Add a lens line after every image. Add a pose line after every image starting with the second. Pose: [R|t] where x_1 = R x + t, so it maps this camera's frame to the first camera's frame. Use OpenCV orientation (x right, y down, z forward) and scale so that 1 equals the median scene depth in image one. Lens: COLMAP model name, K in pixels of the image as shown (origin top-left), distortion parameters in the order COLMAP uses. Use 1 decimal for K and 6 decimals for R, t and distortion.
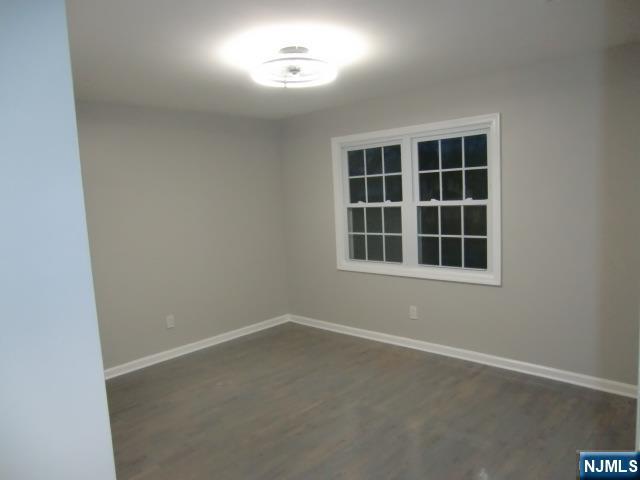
lens RADIAL K [[462.7, 0, 320.0], [0, 462.7, 240.0], [0, 0, 1]] dist [-0.001649, 0.000214]
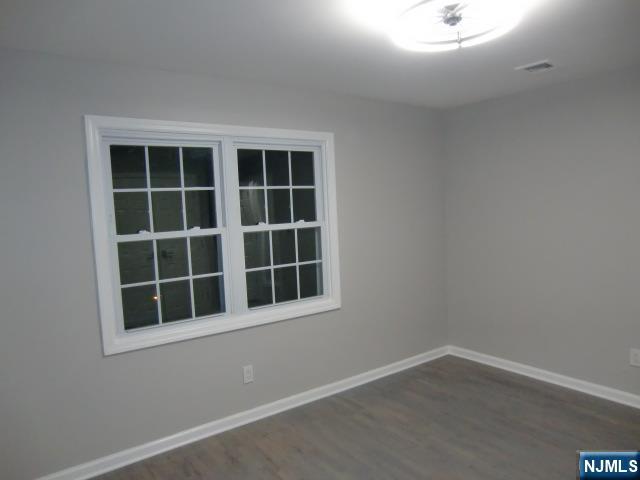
lens RADIAL K [[490.3, 0, 320.9], [0, 490.3, 252.3], [0, 0, 1]] dist [0.000031, 0.001233]
pose [[0.195257, -0.057968, 0.979037, -0.566944], [0.131004, 0.990848, 0.032541, -0.051887], [-0.971963, 0.121904, 0.201064, 0.734771]]
